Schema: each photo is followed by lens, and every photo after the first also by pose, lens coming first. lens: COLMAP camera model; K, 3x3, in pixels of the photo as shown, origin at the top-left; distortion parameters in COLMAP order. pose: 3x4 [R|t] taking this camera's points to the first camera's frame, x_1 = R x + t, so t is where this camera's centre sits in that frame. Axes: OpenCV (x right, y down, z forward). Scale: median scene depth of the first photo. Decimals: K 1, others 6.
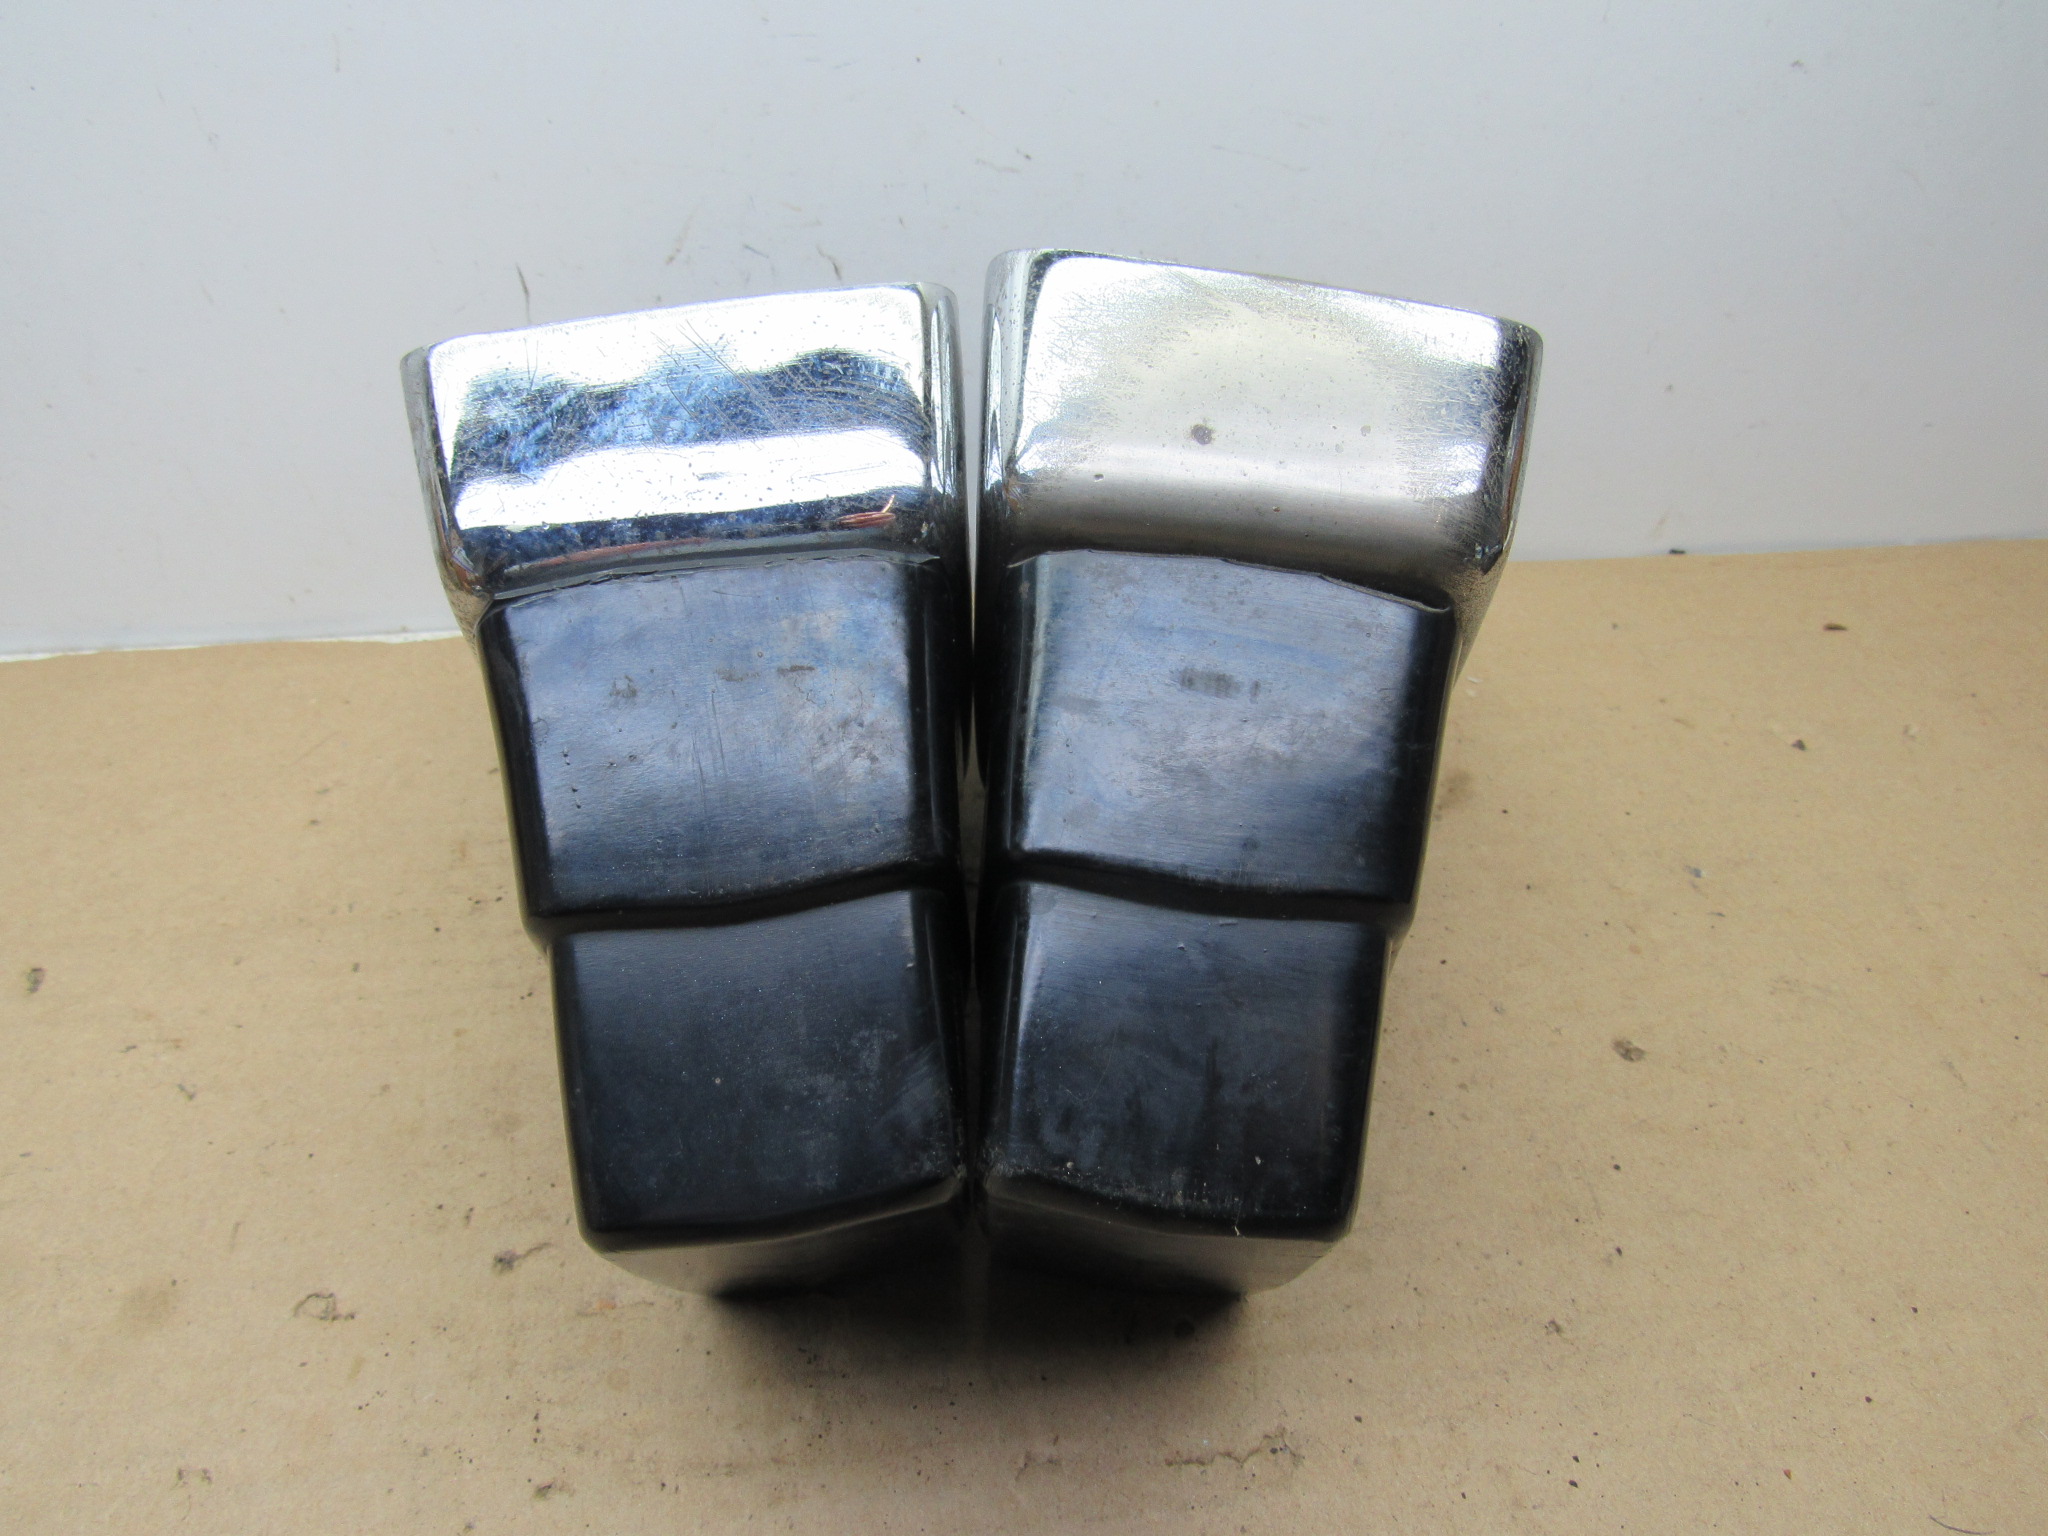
lens RADIAL K [[1427.2, 0, 1021.3], [0, 1427.2, 783.5], [0, 0, 1]] dist [-0.016535, -0.005661]
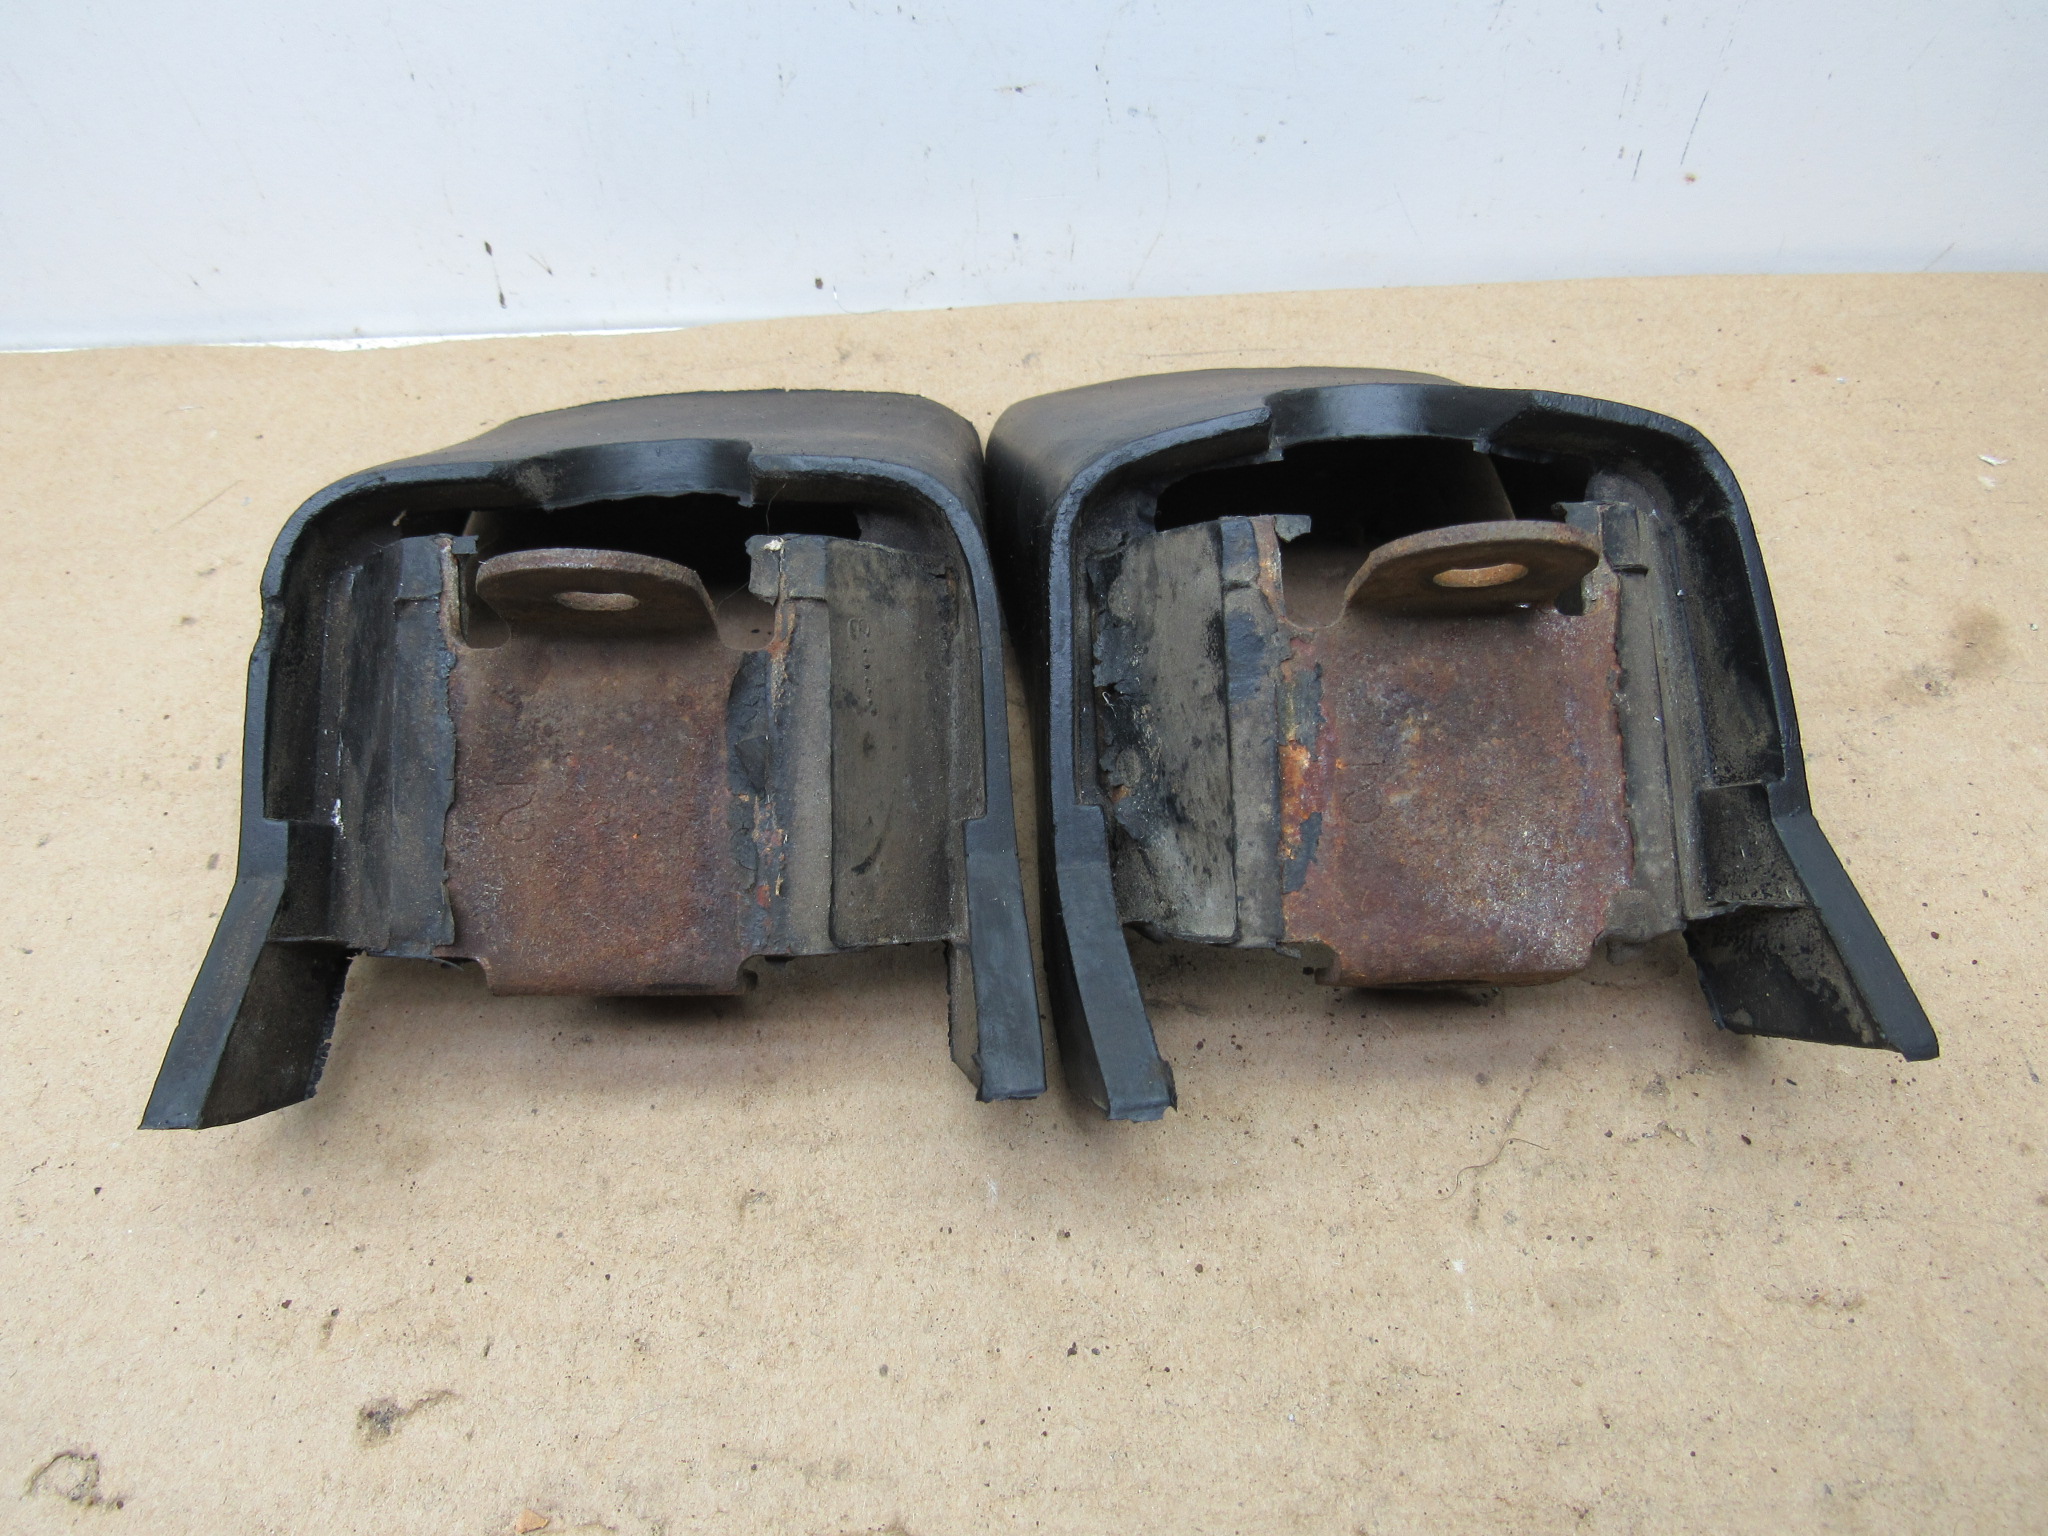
lens RADIAL K [[1427.2, 0, 1021.6], [0, 1427.2, 759.8], [0, 0, 1]] dist [-0.016535, -0.005661]
pose [[0.994402, 0.053306, -0.091232, -0.057303], [-0.038472, 0.986809, 0.157249, -0.035835], [0.098411, -0.152859, 0.983336, 0.481852]]
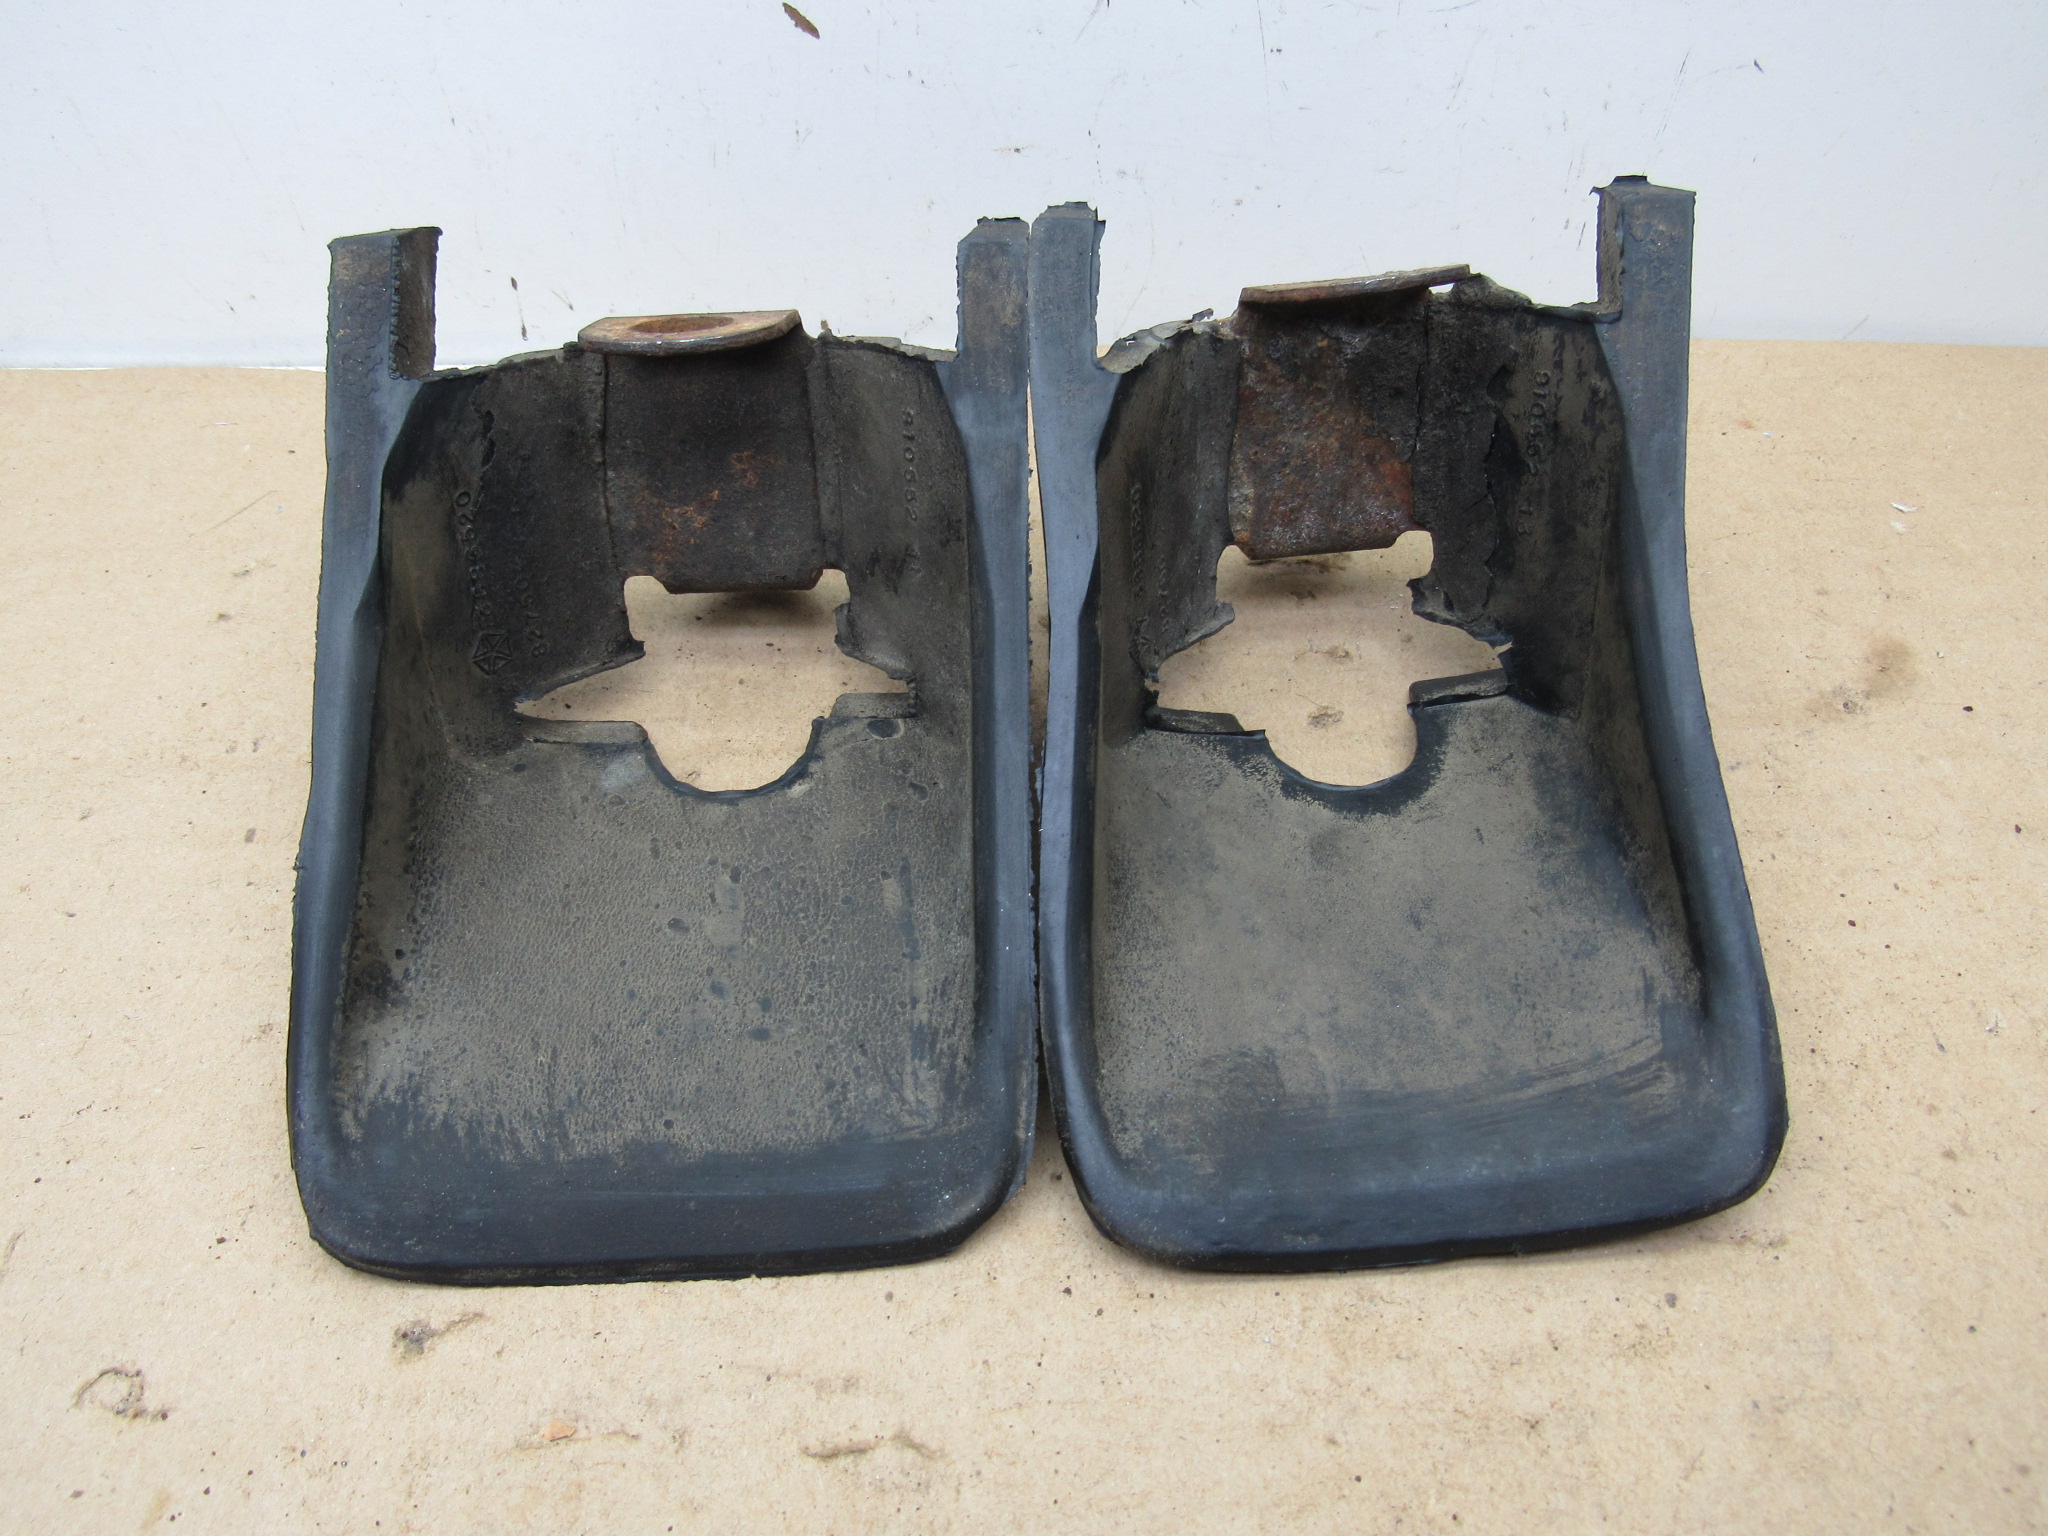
lens RADIAL K [[1427.2, 0, 1021.3], [0, 1427.2, 767.2], [0, 0, 1]] dist [-0.016535, -0.005661]
pose [[0.995757, 0.066047, -0.064083, -0.070845], [-0.058914, 0.992464, 0.107447, 0.003096], [0.070697, -0.103215, 0.992143, 0.417315]]
